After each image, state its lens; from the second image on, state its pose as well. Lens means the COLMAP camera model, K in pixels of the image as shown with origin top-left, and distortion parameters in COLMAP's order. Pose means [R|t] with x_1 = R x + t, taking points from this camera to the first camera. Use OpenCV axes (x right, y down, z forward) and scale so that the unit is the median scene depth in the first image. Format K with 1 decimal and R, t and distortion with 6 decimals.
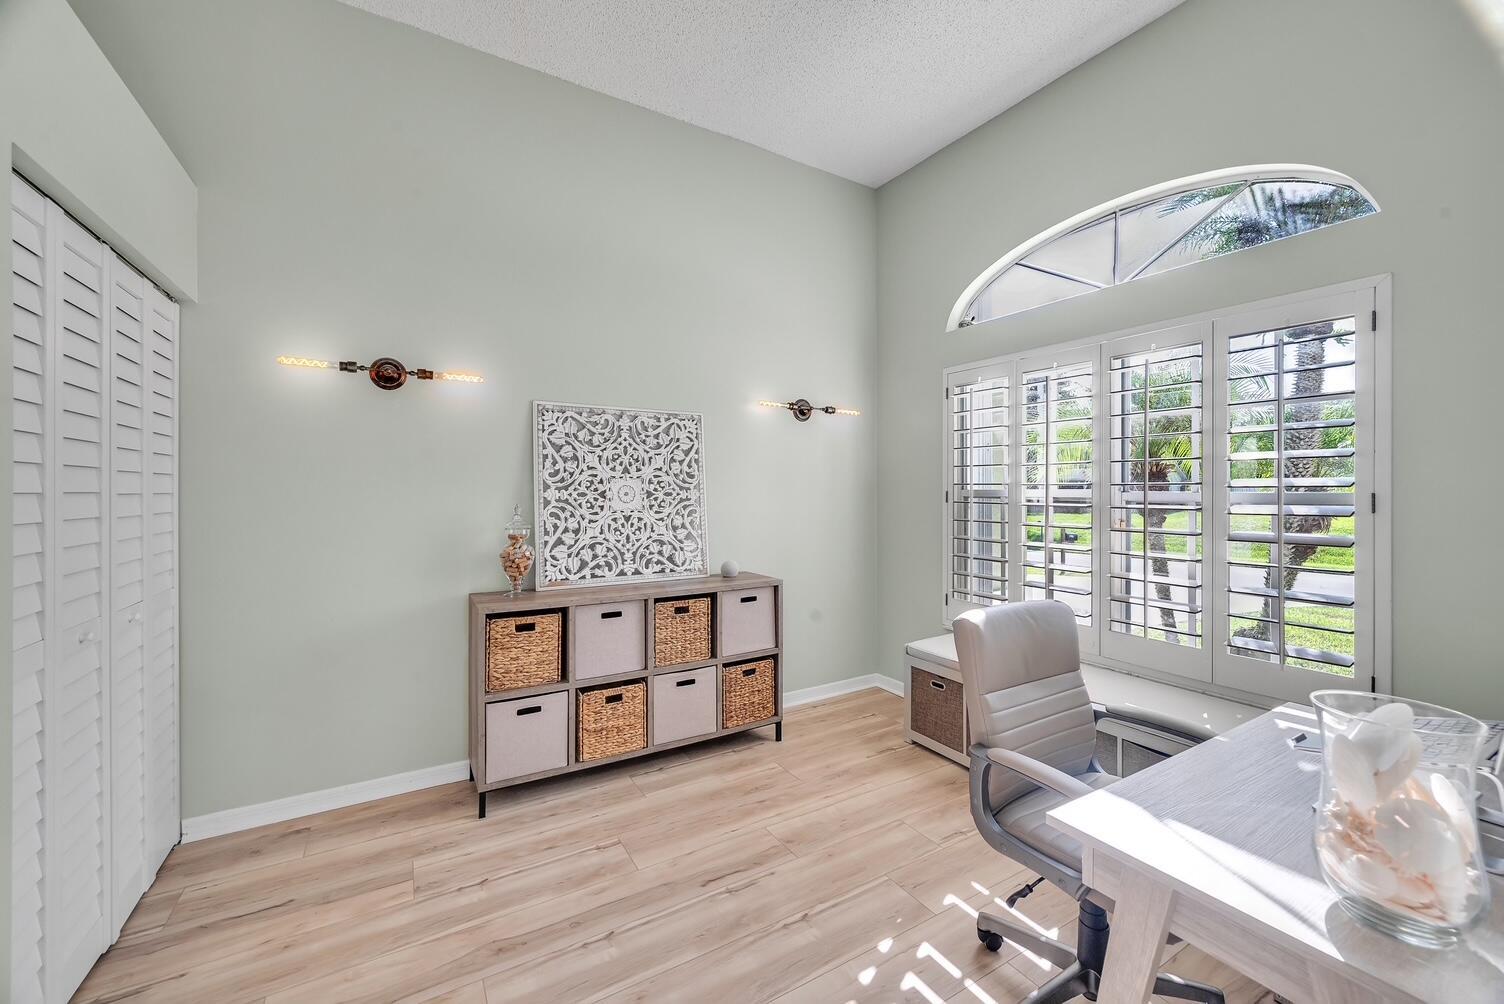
lens RADIAL K [[593.1, 0, 746.3], [0, 593.1, 490.6], [0, 0, 1]] dist [-0.003157, -0.000129]
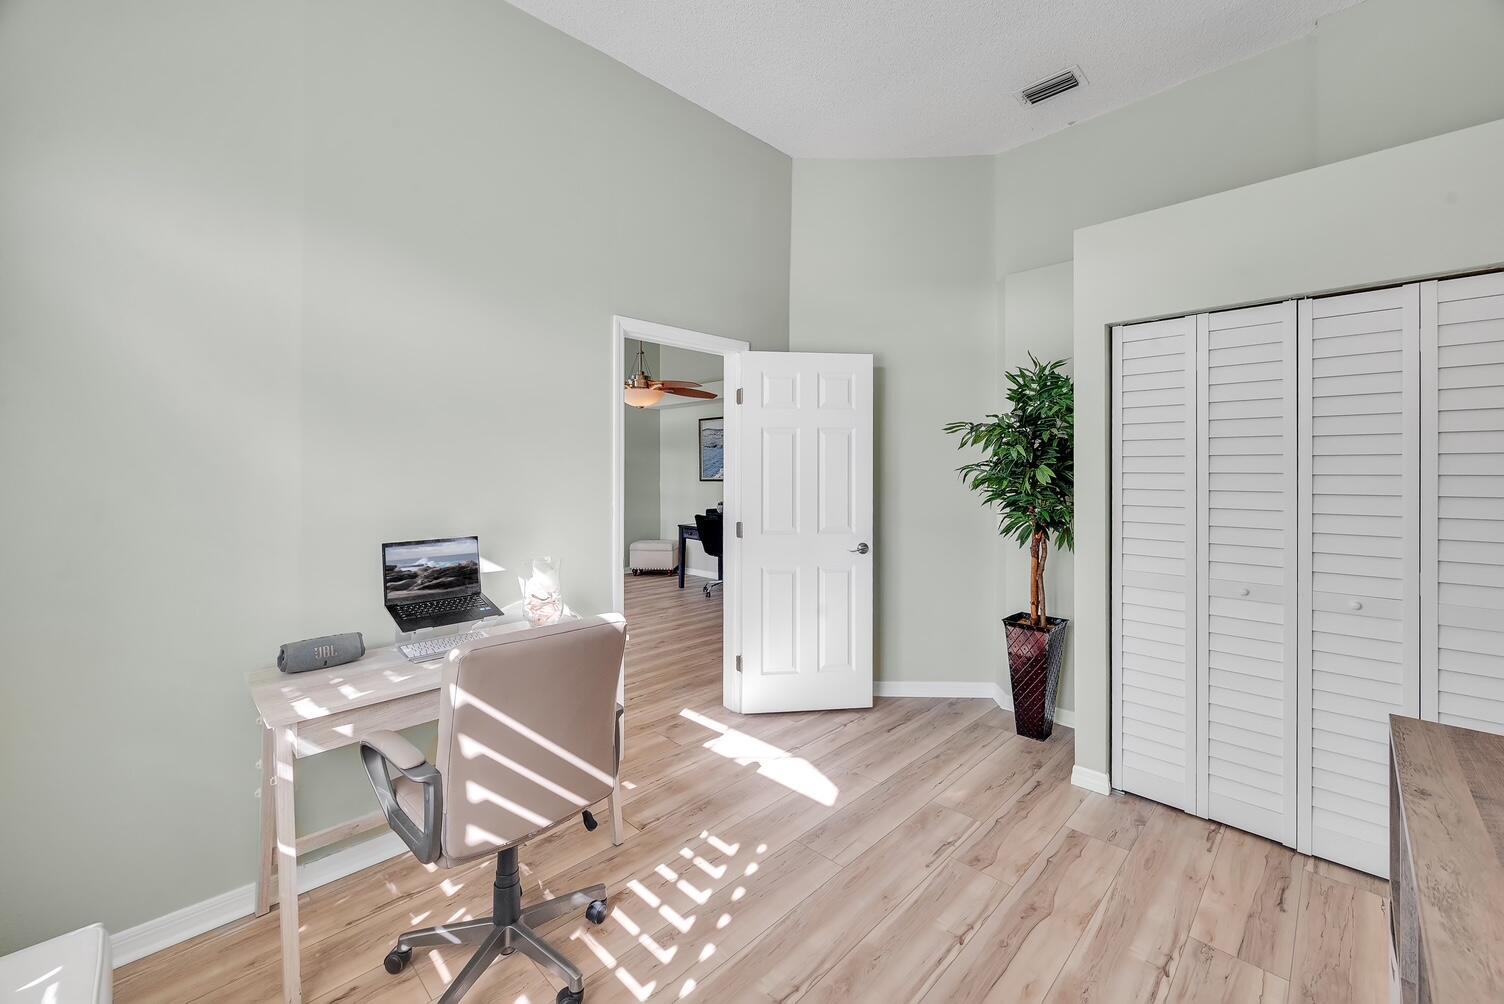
lens RADIAL K [[593.1, 0, 753.2], [0, 593.1, 491.2], [0, 0, 1]] dist [-0.003157, -0.000129]
pose [[-0.964967, 0.010755, -0.262150, 0.370198], [0.001386, 0.999355, 0.035896, -0.043499], [0.262367, 0.034275, -0.964359, 1.898415]]
